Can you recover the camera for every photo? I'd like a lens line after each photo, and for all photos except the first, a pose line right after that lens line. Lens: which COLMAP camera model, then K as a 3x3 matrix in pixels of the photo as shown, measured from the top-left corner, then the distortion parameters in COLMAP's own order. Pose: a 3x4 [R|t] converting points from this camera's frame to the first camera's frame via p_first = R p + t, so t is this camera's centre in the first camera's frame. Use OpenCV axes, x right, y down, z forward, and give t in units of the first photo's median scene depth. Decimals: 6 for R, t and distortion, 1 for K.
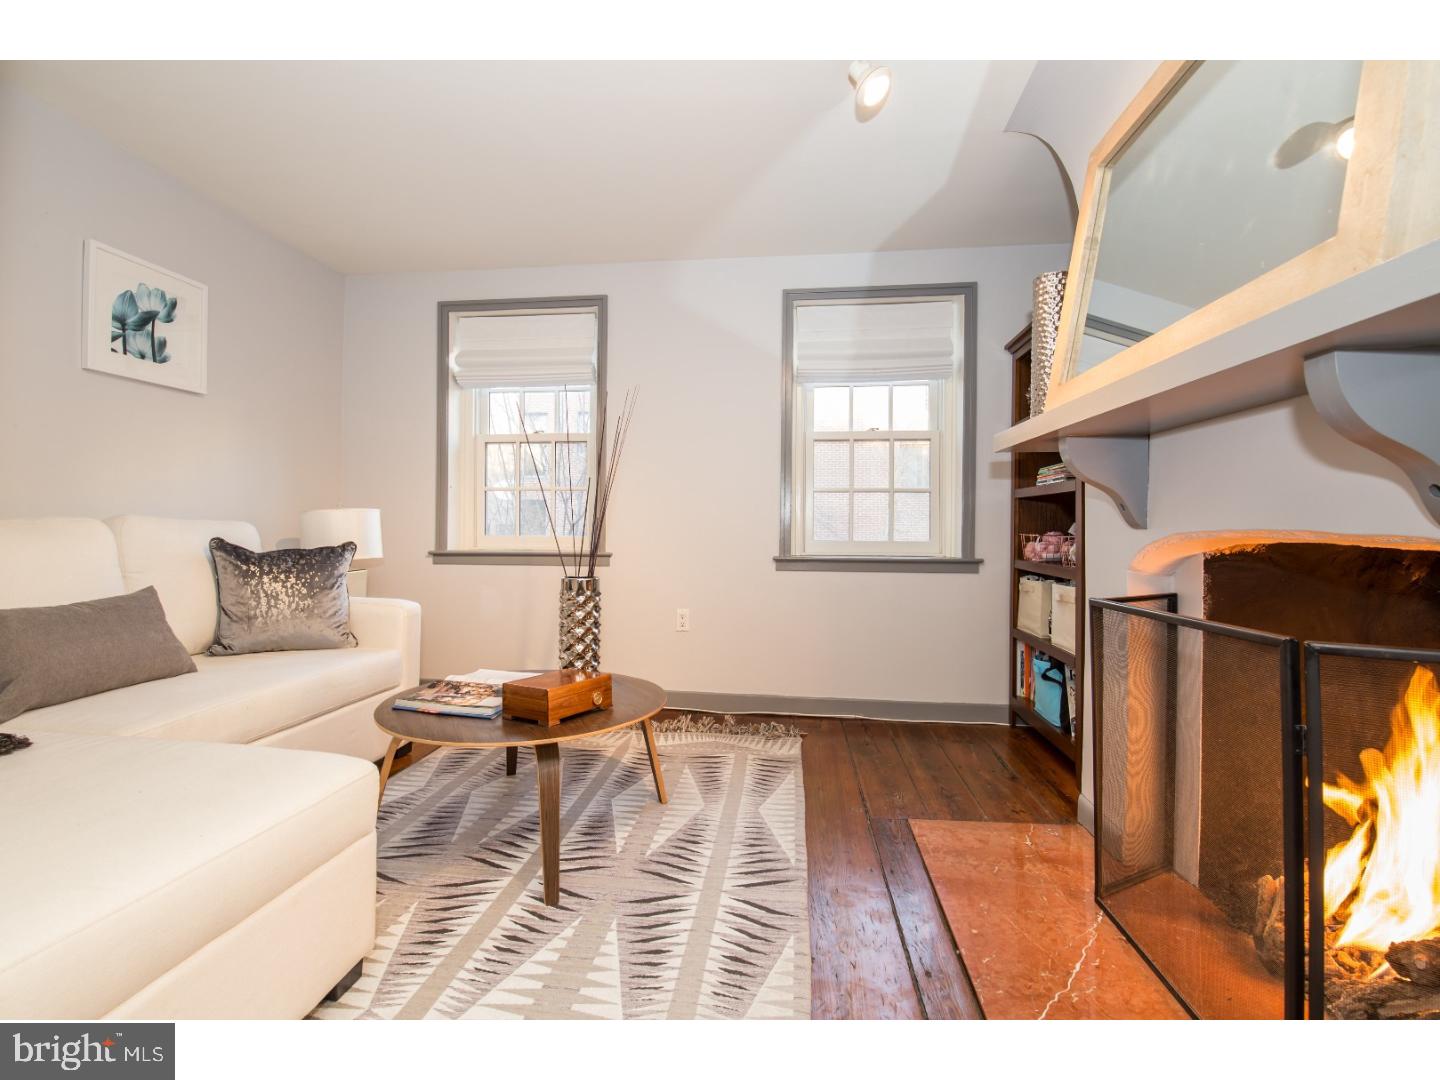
lens RADIAL K [[625.8, 0, 720.0], [0, 625.8, 540.0], [0, 0, 1]] dist [-0.000495, -0.000107]
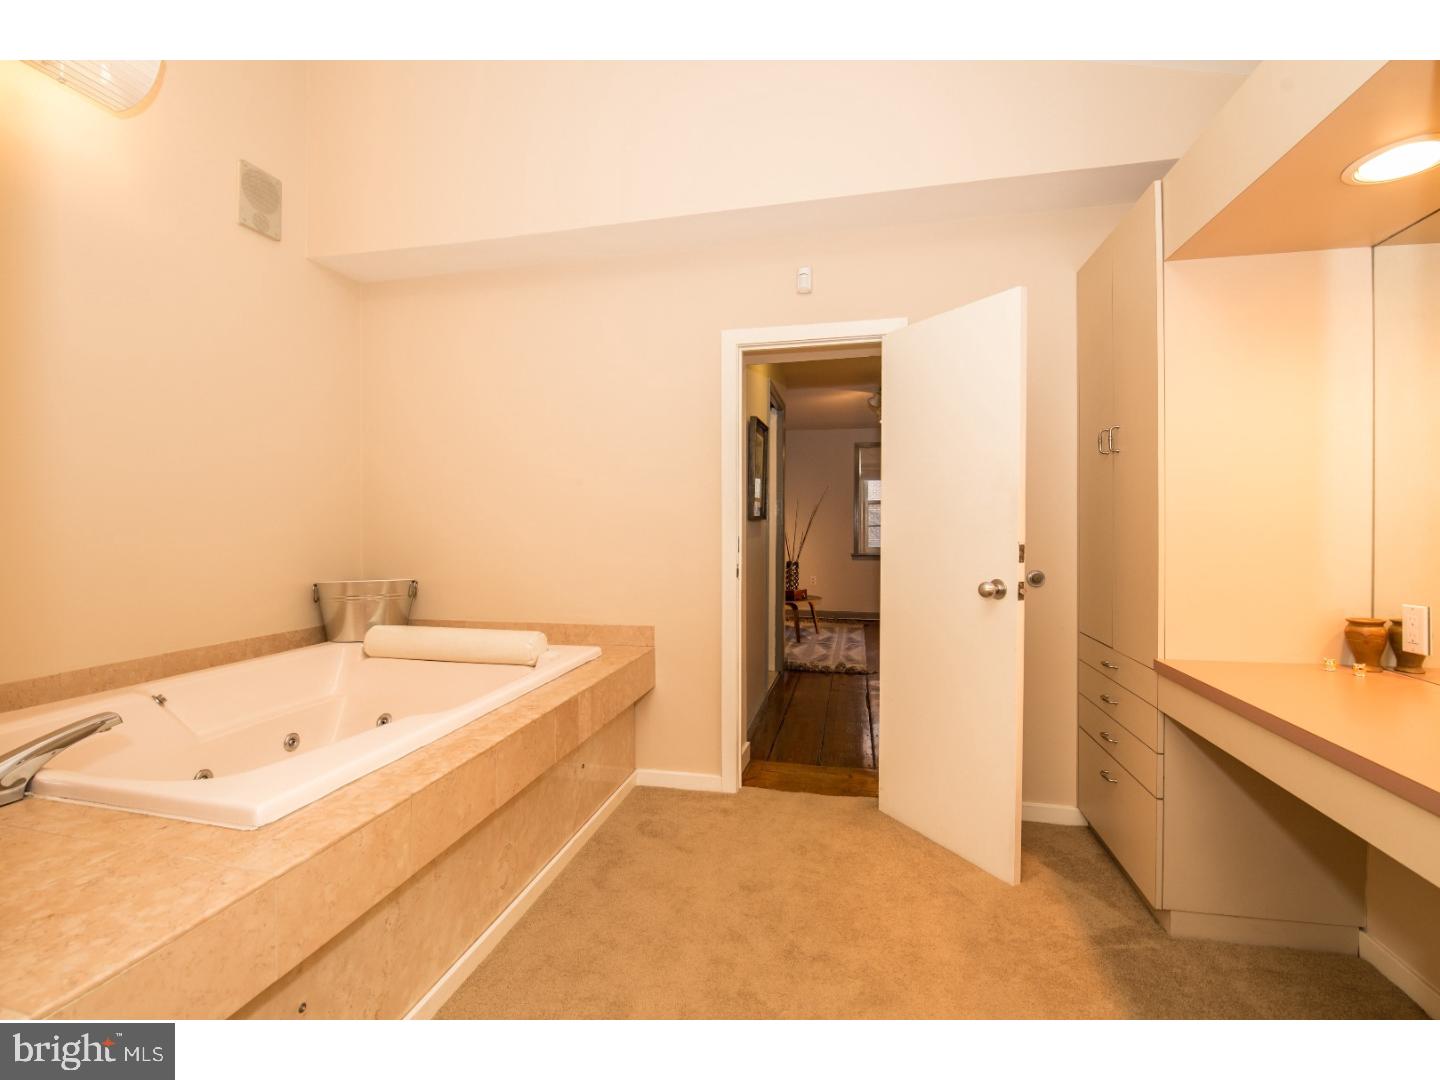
lens RADIAL K [[625.8, 0, 720.0], [0, 625.8, 540.0], [0, 0, 1]] dist [-0.000495, -0.000107]
pose [[0.994530, -0.008973, -0.104068, -0.166168], [0.010405, 0.999858, 0.013219, -0.063861], [0.103935, -0.014230, 0.994482, -1.447526]]
